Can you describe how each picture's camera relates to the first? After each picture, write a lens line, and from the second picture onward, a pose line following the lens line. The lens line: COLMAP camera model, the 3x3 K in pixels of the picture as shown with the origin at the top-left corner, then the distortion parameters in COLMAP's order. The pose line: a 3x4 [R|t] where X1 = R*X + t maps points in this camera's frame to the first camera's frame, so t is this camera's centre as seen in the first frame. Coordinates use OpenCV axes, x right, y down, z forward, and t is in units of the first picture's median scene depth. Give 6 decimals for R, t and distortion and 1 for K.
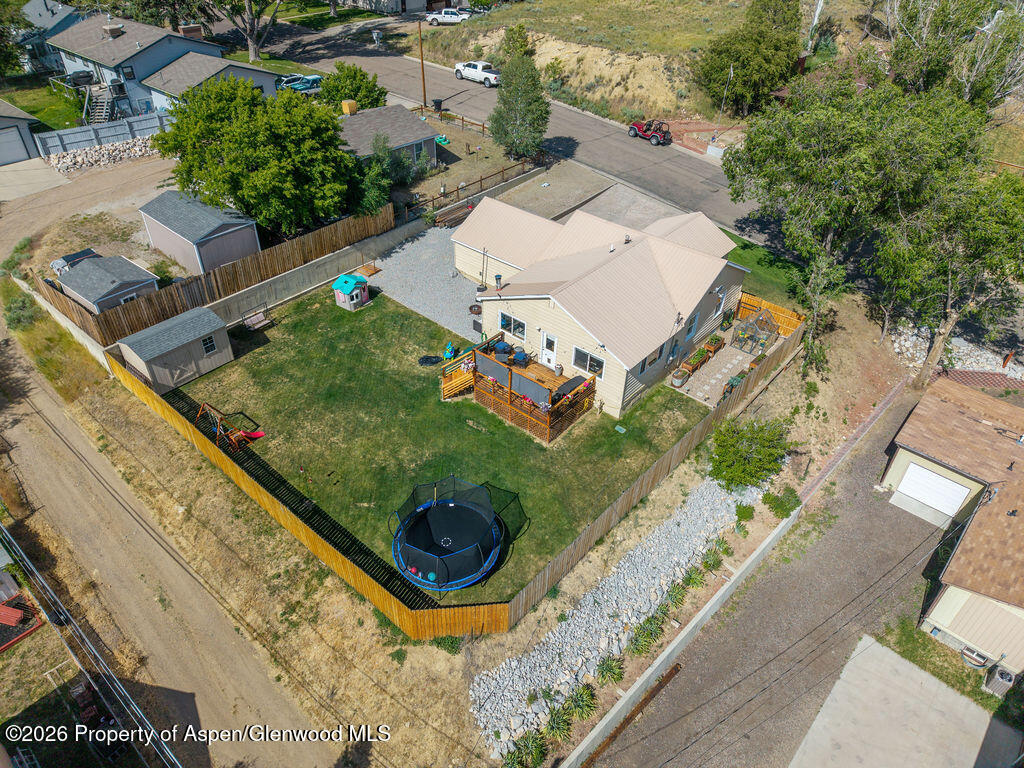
lens RADIAL K [[685.2, 0, 509.5], [0, 685.2, 379.2], [0, 0, 1]] dist [0.046719, -0.052754]
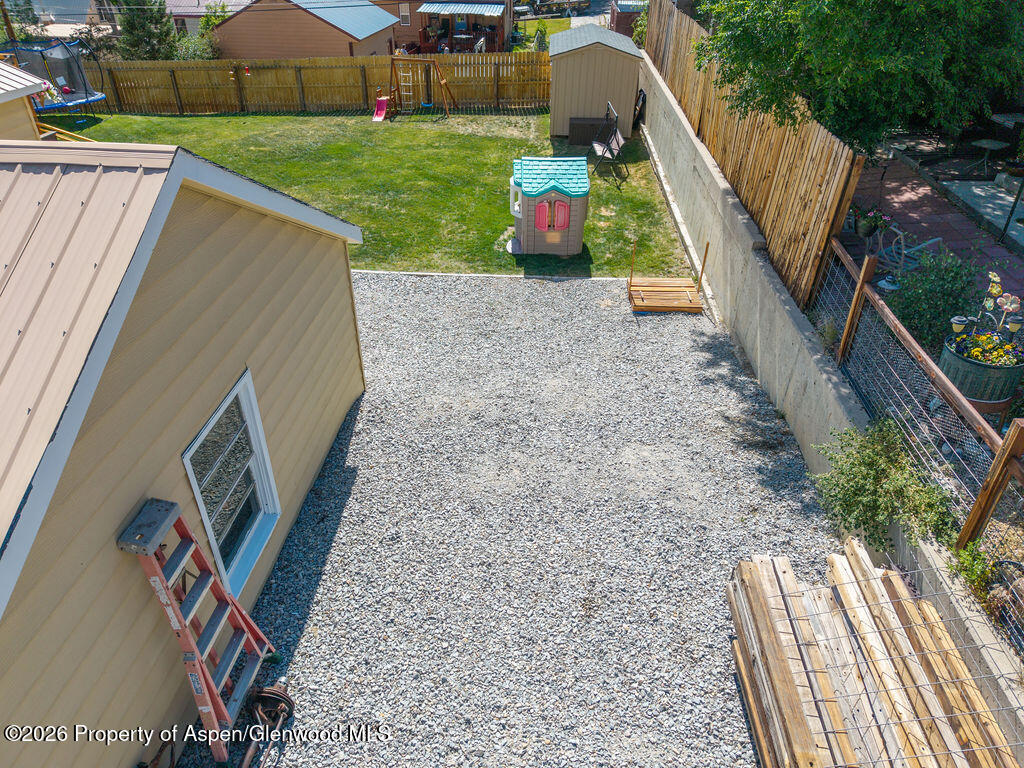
lens RADIAL K [[685.6, 0, 512.0], [0, 685.6, 384.0], [0, 0, 1]] dist [0.004313, -0.000553]
pose [[-0.805168, 0.302313, -0.510206, -0.019524], [-0.379816, 0.397853, 0.835136, -0.425326], [0.455460, 0.866210, -0.205515, 1.322808]]
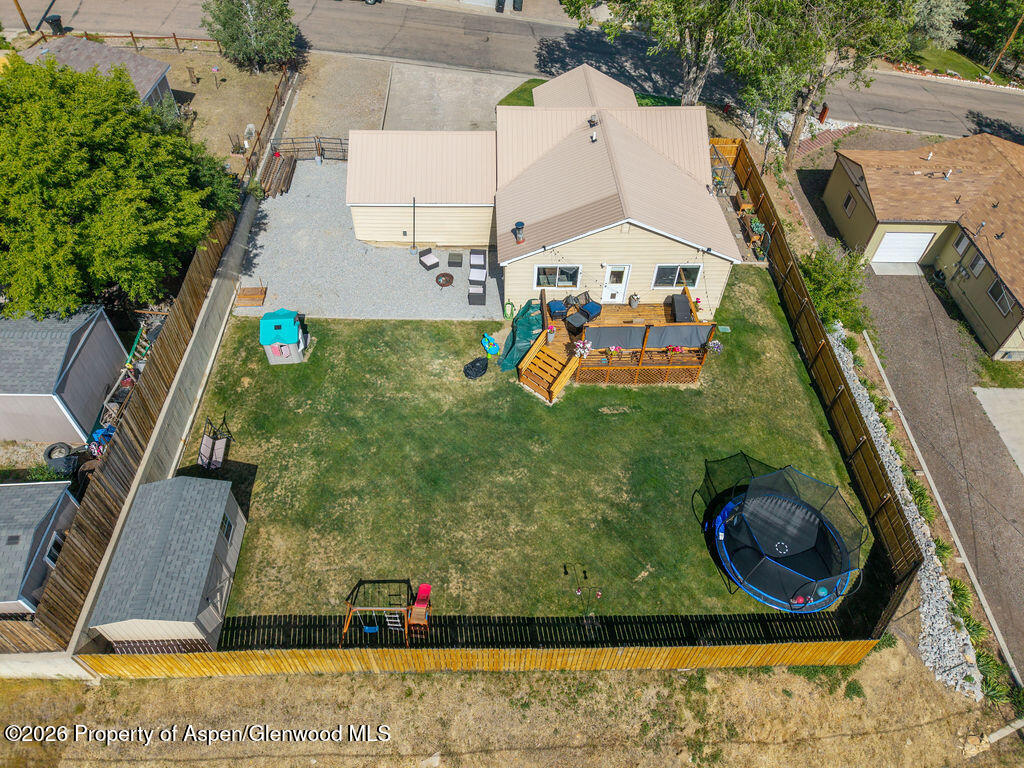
lens RADIAL K [[687.3, 0, 512.0], [0, 687.3, 384.0], [0, 0, 1]] dist [0.016483, -0.001843]
pose [[0.737869, -0.500908, 0.452372, -0.454321], [0.403202, 0.864632, 0.299732, -0.230731], [-0.541273, -0.038766, 0.839953, 0.372653]]
